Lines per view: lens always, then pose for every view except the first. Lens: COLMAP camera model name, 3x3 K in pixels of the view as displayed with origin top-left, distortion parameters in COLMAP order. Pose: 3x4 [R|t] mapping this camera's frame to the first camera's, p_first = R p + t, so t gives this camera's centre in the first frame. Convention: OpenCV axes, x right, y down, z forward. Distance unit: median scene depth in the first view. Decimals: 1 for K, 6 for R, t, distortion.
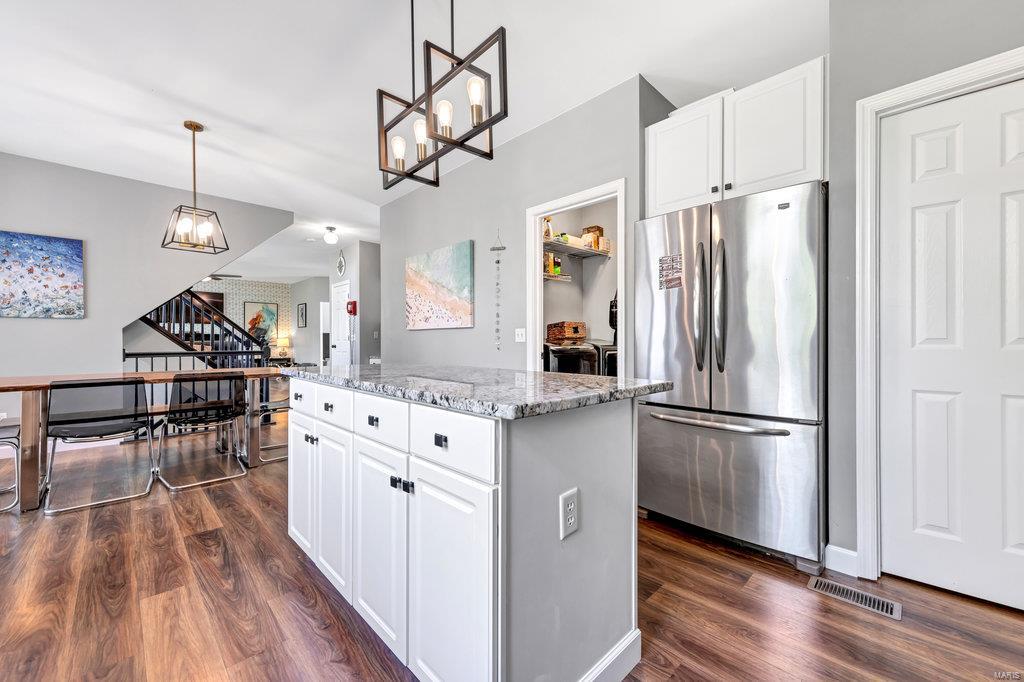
lens RADIAL K [[406.1, 0, 516.2], [0, 406.1, 340.9], [0, 0, 1]] dist [0.007547, -0.000172]
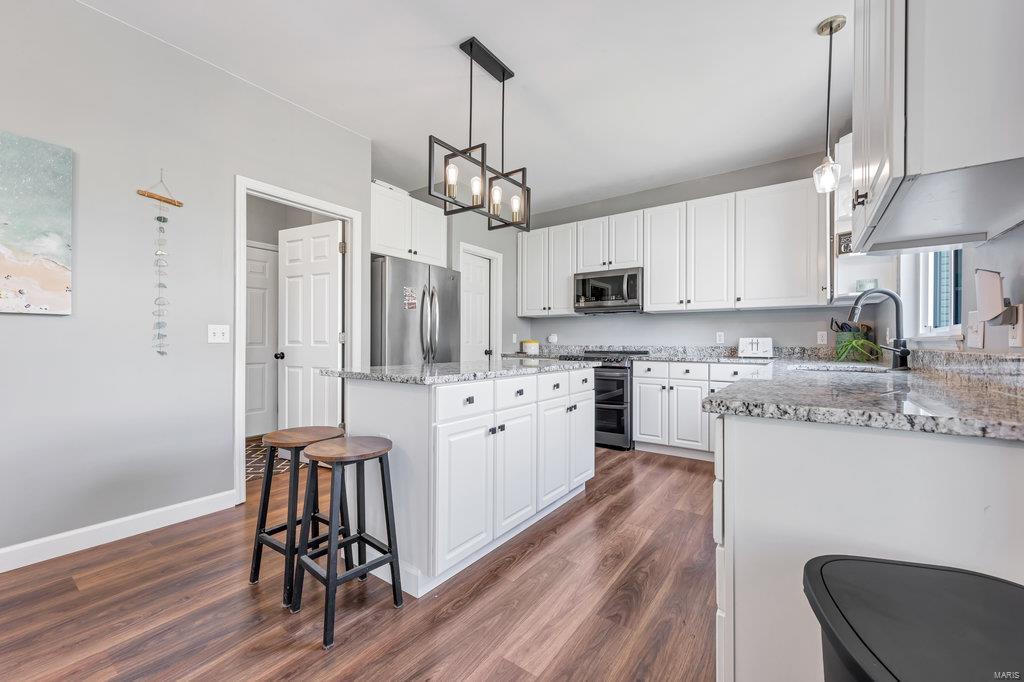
lens RADIAL K [[406.1, 0, 516.2], [0, 406.1, 340.9], [0, 0, 1]] dist [0.007547, -0.000172]
pose [[-0.173890, 0.004372, 0.984755, -0.731356], [-0.003054, 0.999983, -0.004979, 0.001407], [-0.984760, -0.003873, -0.173874, 0.514537]]
